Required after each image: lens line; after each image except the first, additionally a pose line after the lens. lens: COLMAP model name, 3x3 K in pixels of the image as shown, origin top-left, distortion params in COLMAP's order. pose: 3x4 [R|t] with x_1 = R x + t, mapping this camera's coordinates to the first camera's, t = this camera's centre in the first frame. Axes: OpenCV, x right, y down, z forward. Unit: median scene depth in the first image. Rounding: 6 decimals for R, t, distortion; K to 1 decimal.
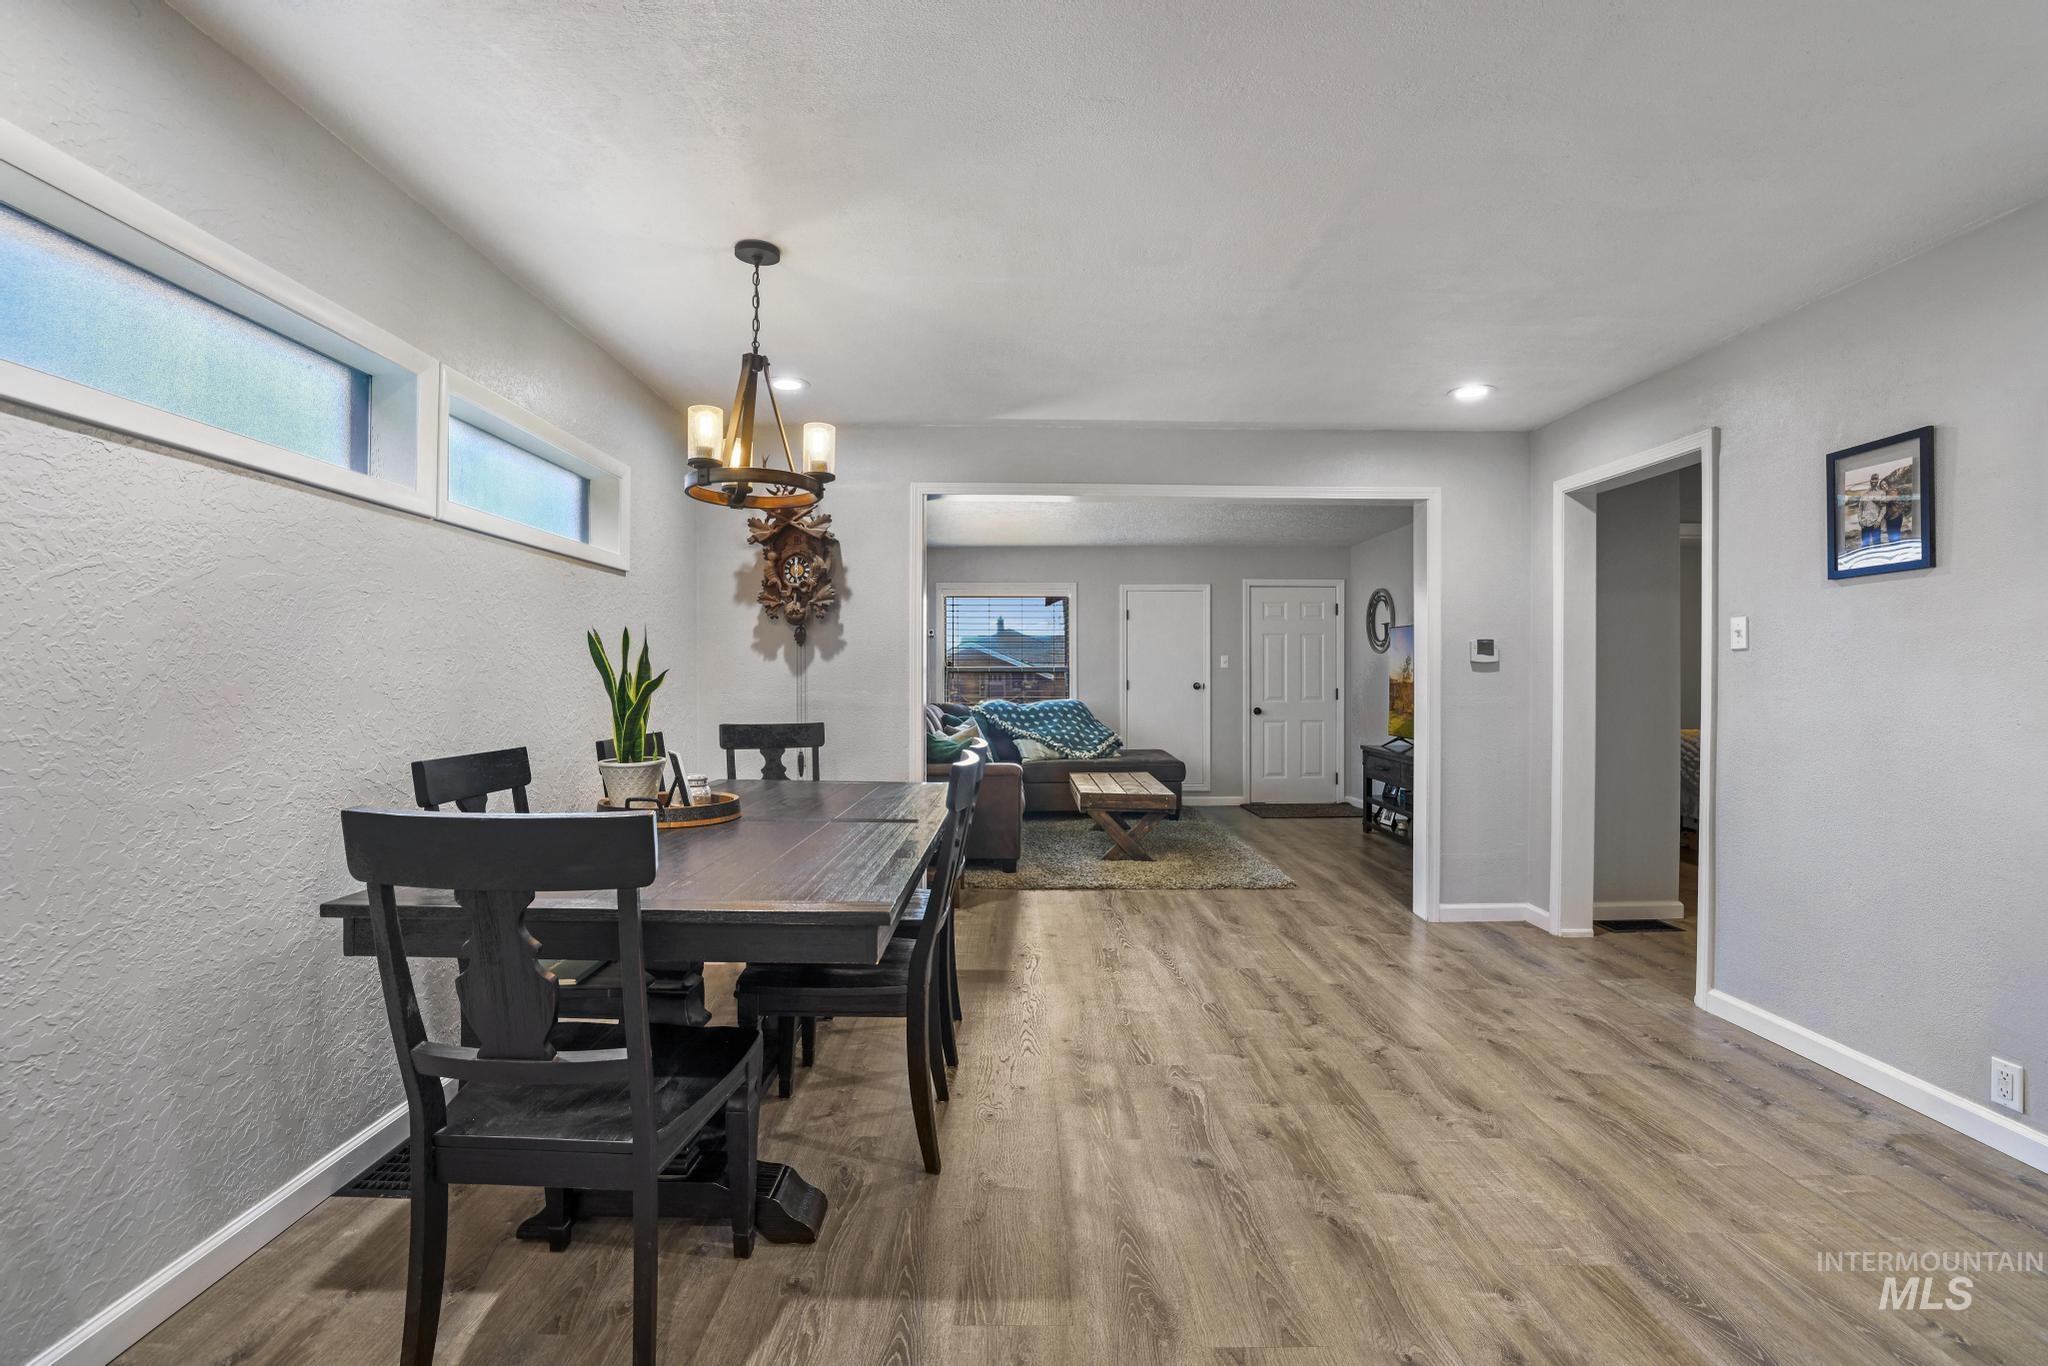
lens RADIAL K [[891.8, 0, 1017.4], [0, 891.8, 687.9], [0, 0, 1]] dist [-0.007649, -0.000085]
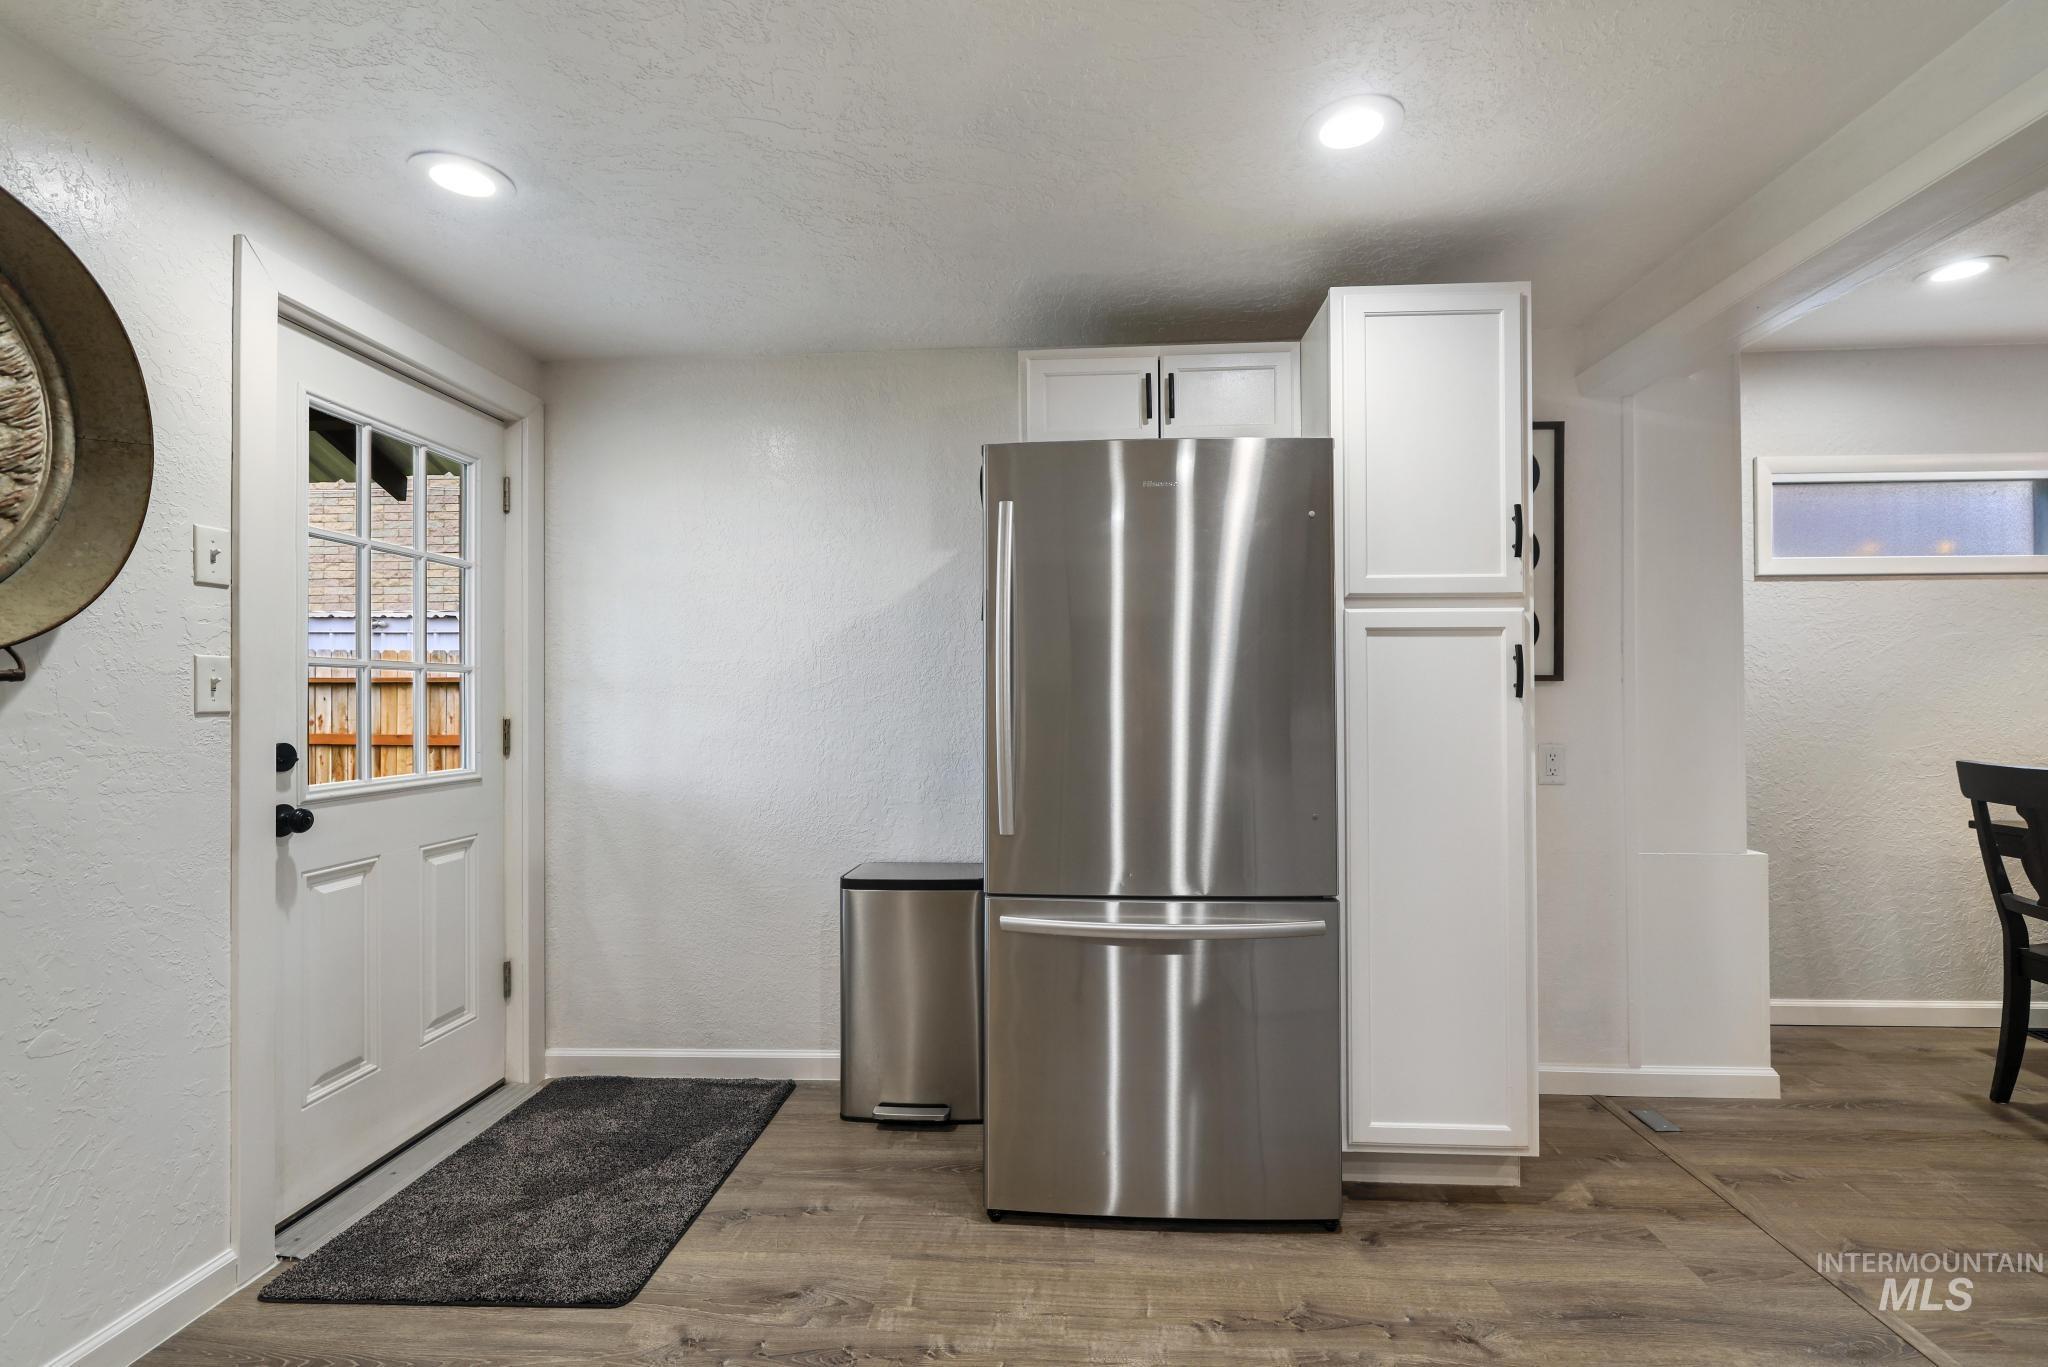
lens RADIAL K [[891.8, 0, 1017.4], [0, 891.8, 688.4], [0, 0, 1]] dist [-0.007649, -0.000085]
pose [[-0.053090, -0.015951, -0.998462, 0.966383], [-0.002665, 0.999871, -0.015832, 0.008909], [0.998586, 0.001821, -0.053126, -0.723203]]
